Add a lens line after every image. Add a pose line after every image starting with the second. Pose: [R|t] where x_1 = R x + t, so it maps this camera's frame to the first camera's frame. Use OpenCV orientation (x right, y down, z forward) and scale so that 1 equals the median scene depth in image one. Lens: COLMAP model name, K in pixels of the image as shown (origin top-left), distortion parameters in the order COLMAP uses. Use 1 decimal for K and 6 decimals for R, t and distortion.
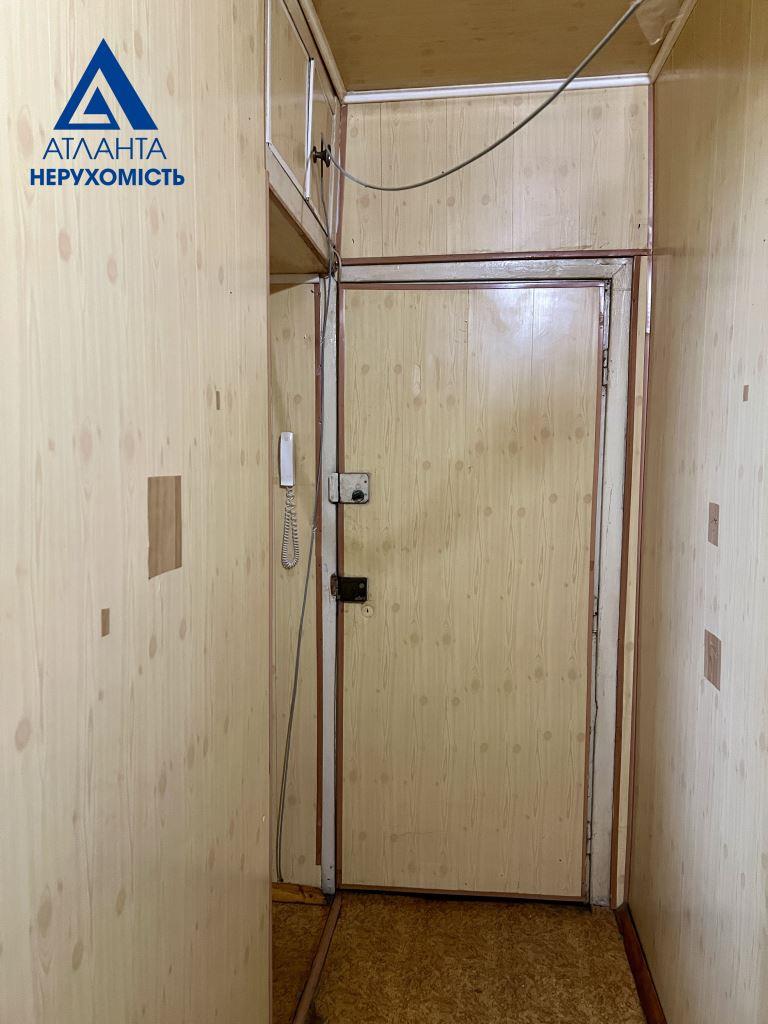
lens RADIAL K [[766.4, 0, 360.3], [0, 766.4, 521.8], [0, 0, 1]] dist [0.061249, -0.075980]
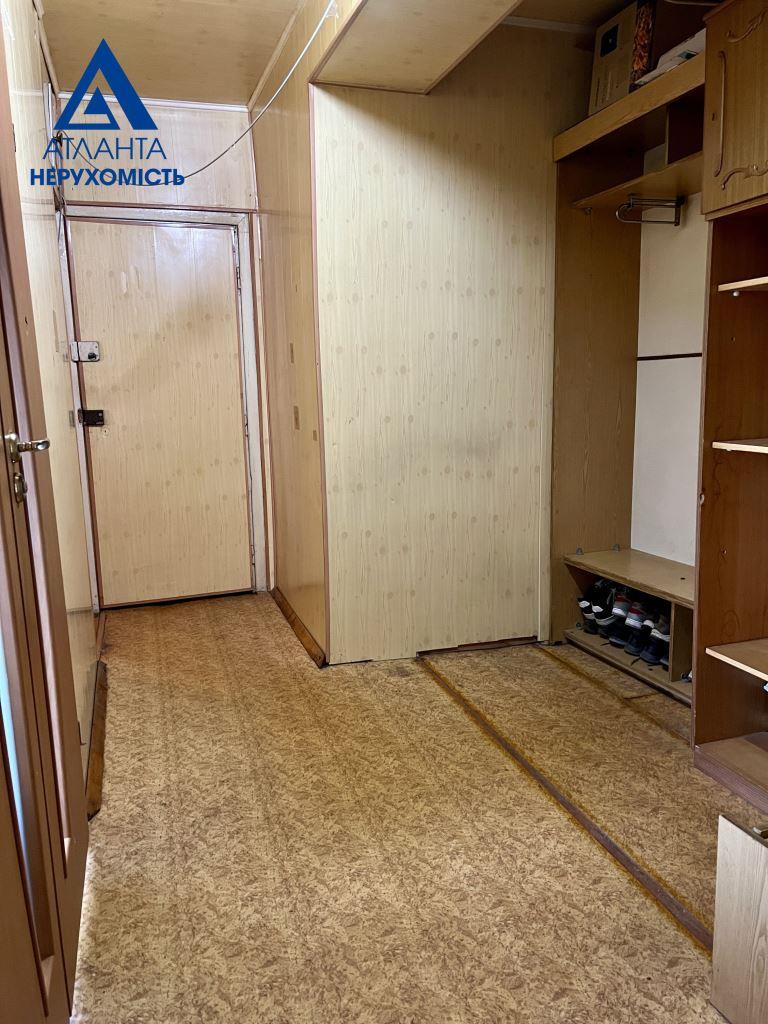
lens RADIAL K [[766.4, 0, 385.9], [0, 766.4, 508.5], [0, 0, 1]] dist [0.061249, -0.075980]
pose [[0.895271, -0.099622, 0.434240, -0.184277], [0.065154, 0.993476, 0.093593, 0.167938], [-0.440732, -0.055499, 0.895922, -0.702716]]
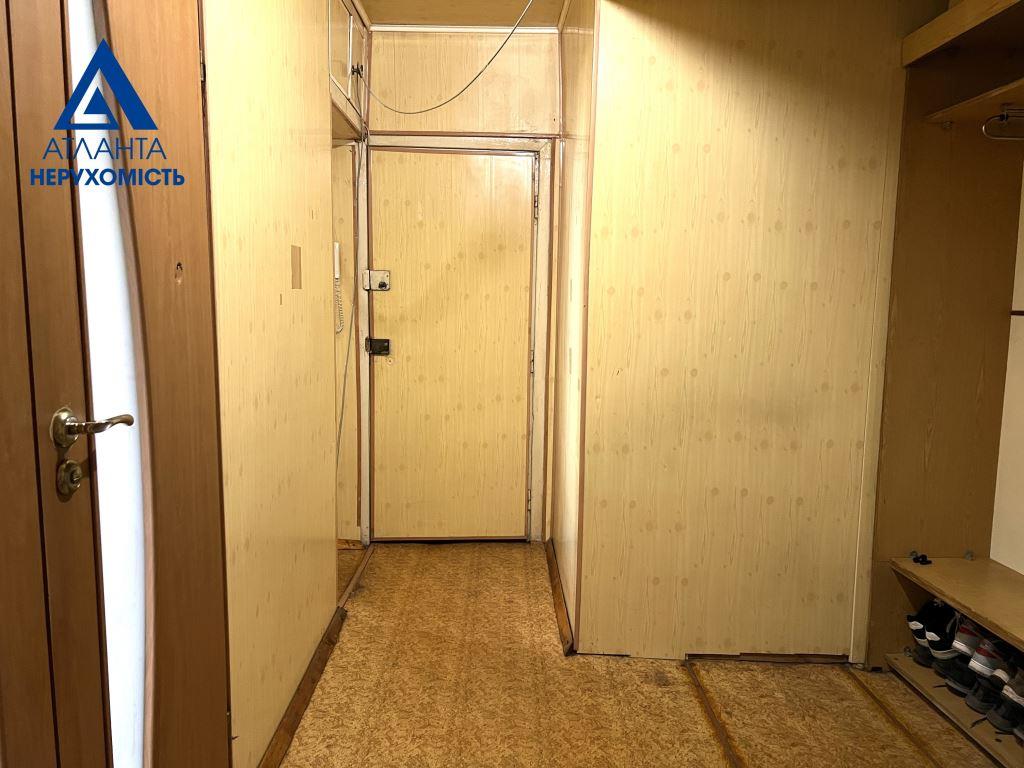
lens RADIAL K [[766.4, 0, 511.9], [0, 766.4, 384.4], [0, 0, 1]] dist [0.061249, -0.075980]
pose [[0.986405, -0.009431, 0.164060, -0.001809], [0.004621, 0.999549, 0.029672, 0.122855], [-0.164266, -0.028510, 0.986004, -0.584696]]
